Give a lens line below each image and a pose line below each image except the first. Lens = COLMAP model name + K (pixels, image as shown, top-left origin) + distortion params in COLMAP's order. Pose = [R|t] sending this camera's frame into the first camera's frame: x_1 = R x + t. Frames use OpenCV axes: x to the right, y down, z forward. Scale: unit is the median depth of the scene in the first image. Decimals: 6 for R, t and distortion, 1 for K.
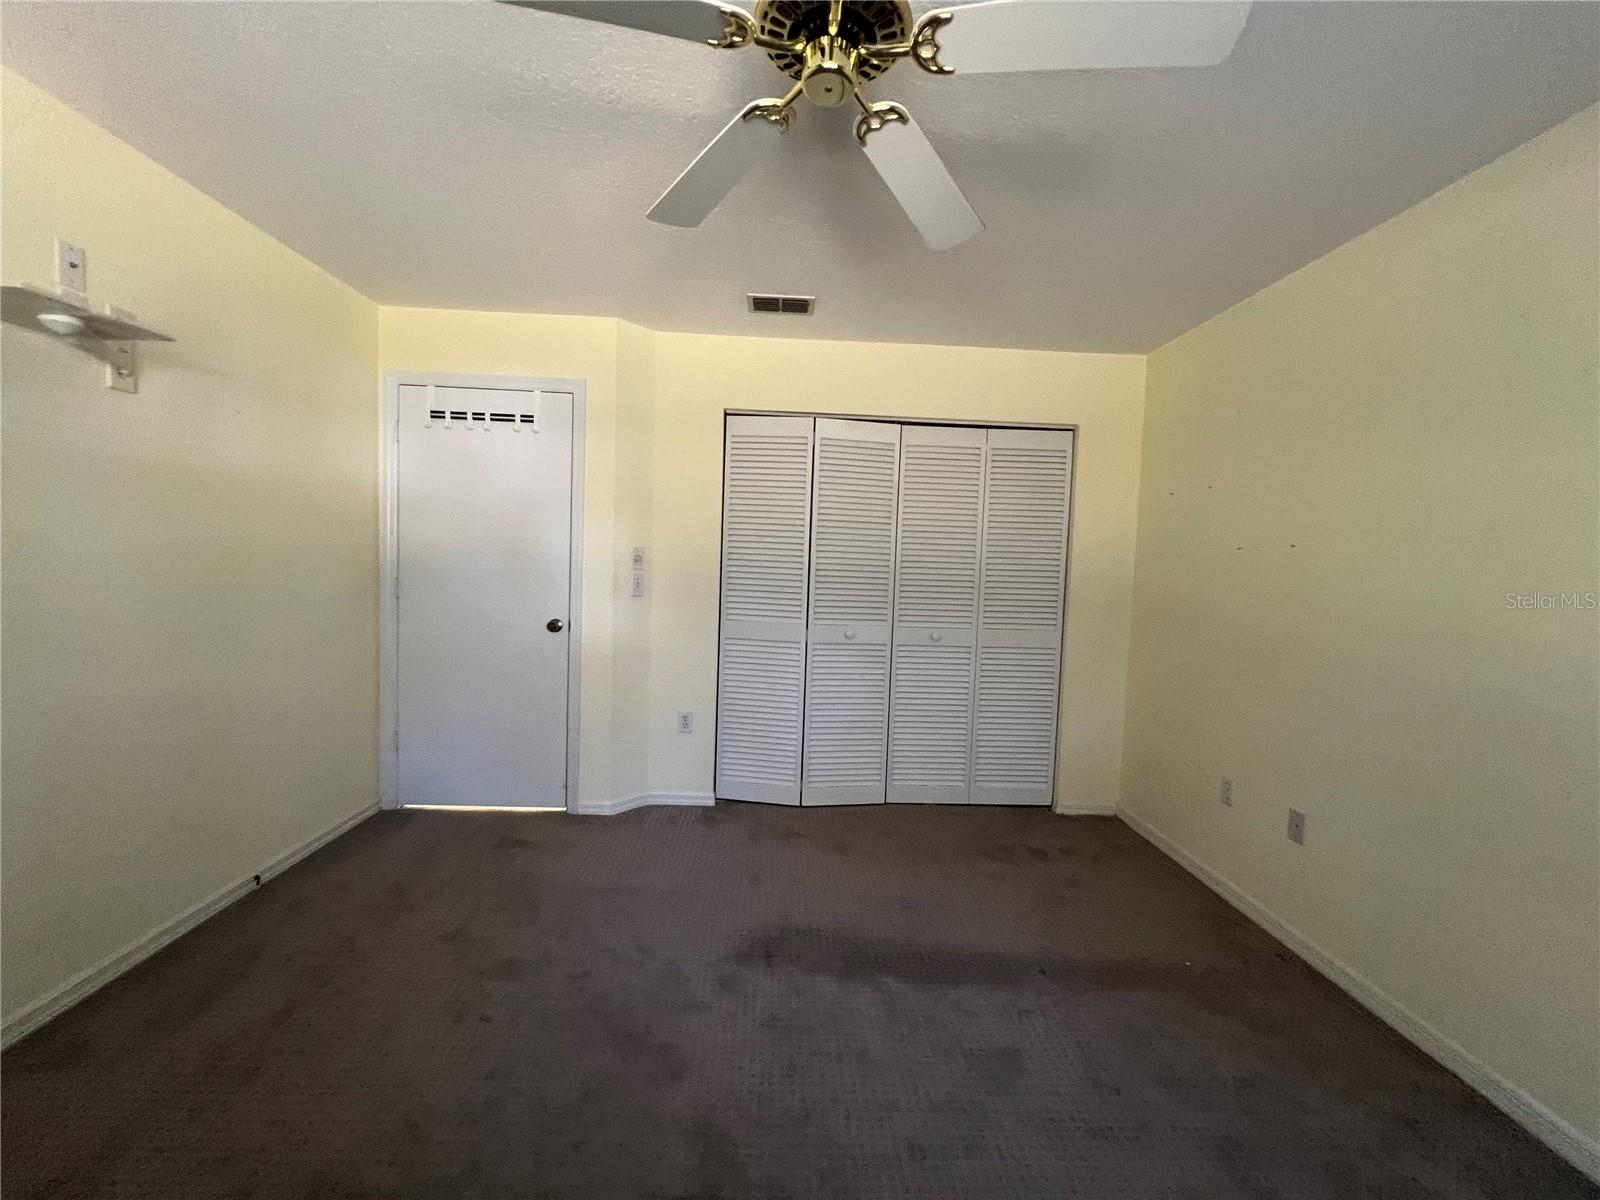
lens RADIAL K [[647.3, 0, 802.7], [0, 647.3, 598.6], [0, 0, 1]] dist [-0.001468, 0.000349]
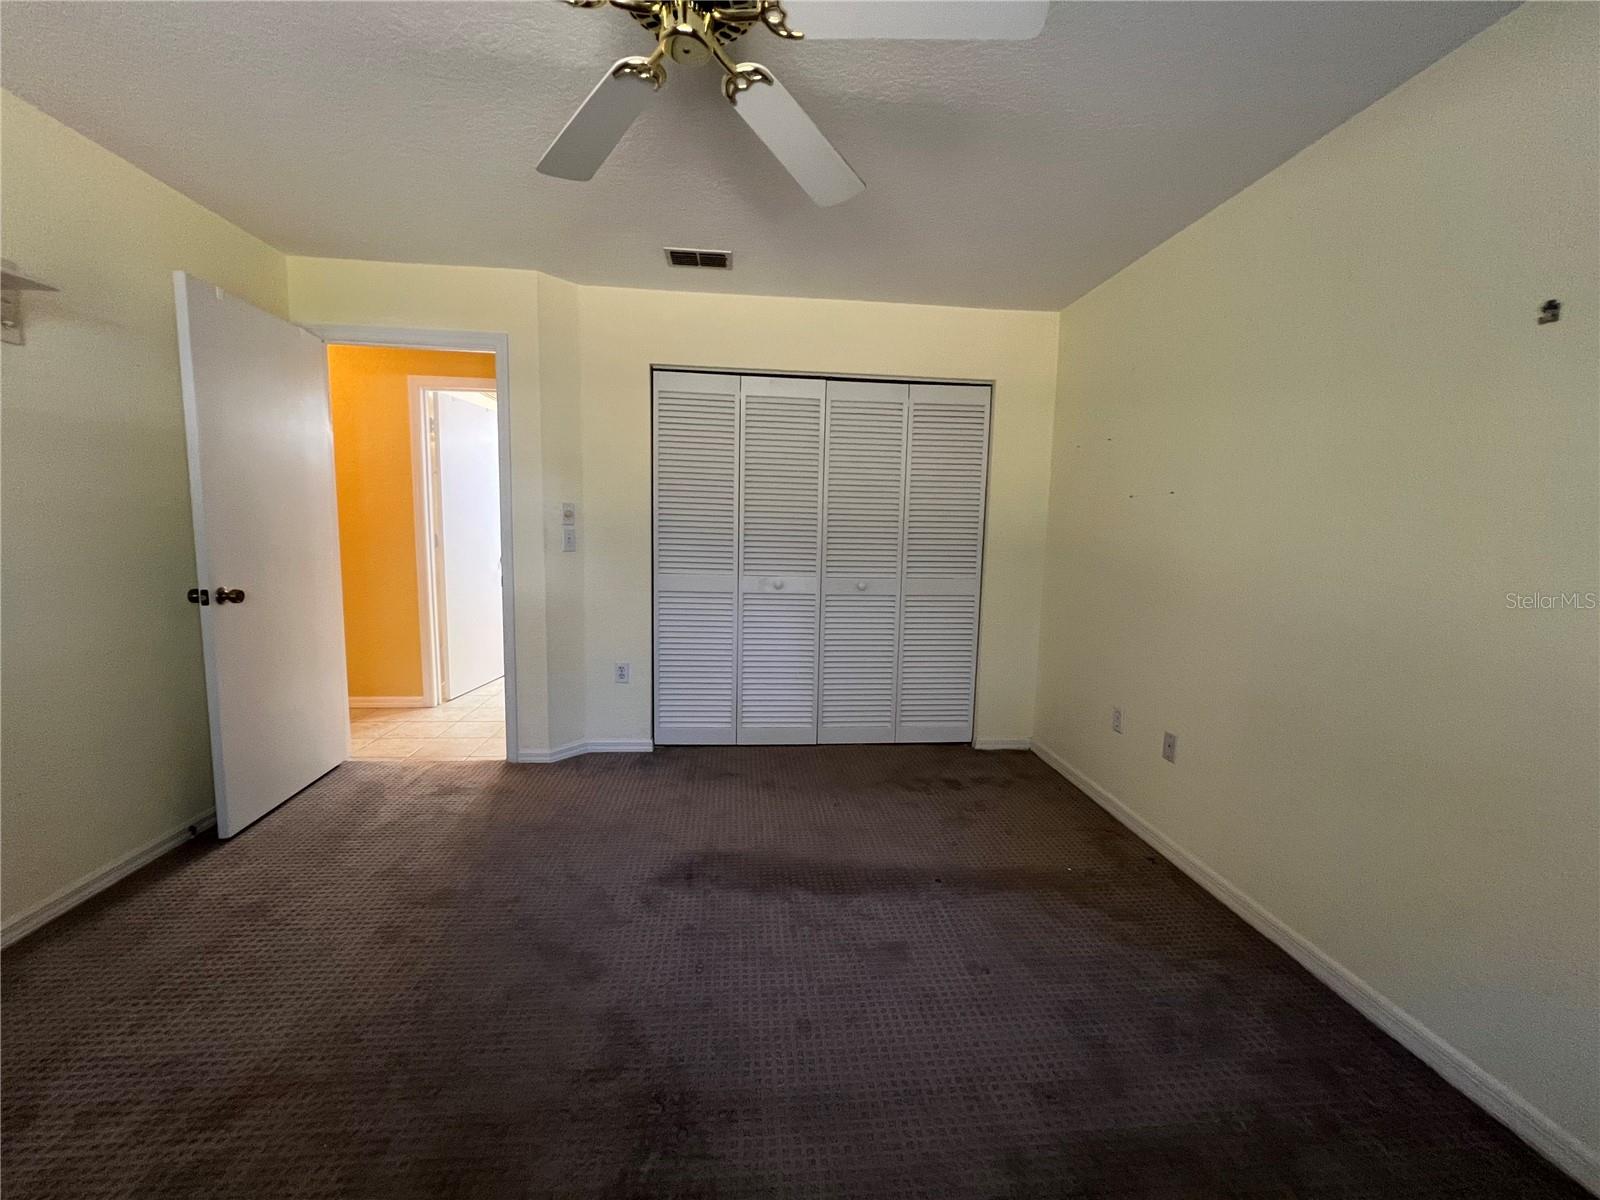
lens RADIAL K [[645.9, 0, 802.5], [0, 645.9, 598.0], [0, 0, 1]] dist [-0.000002, 0.000016]
pose [[0.998329, -0.018502, 0.054747, 0.061694], [0.015267, 0.998146, 0.058915, 0.017696], [-0.055736, -0.057980, 0.996761, -0.044929]]
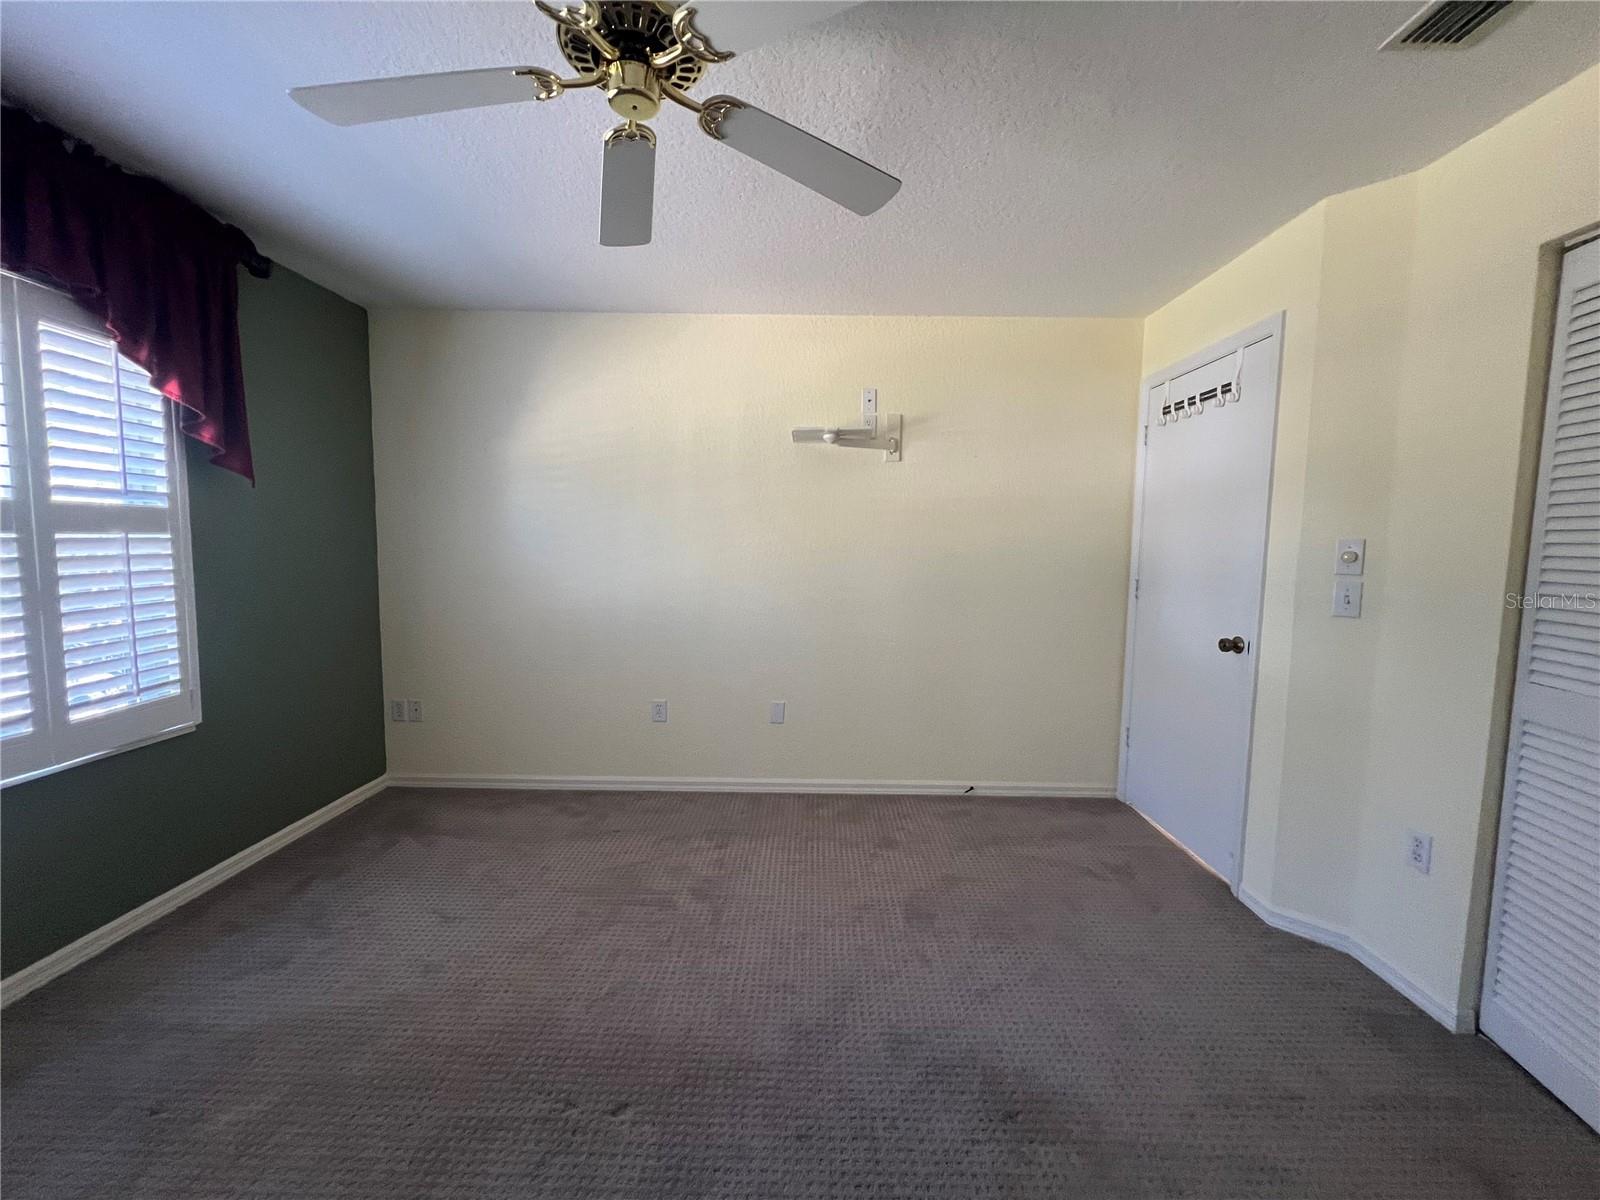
lens RADIAL K [[647.3, 0, 802.7], [0, 647.3, 598.6], [0, 0, 1]] dist [-0.001468, 0.000349]
pose [[-0.053552, 0.047163, -0.997451, 0.457425], [-0.074334, 0.995924, 0.051082, -0.016529], [0.995794, 0.076880, -0.049828, 0.562874]]
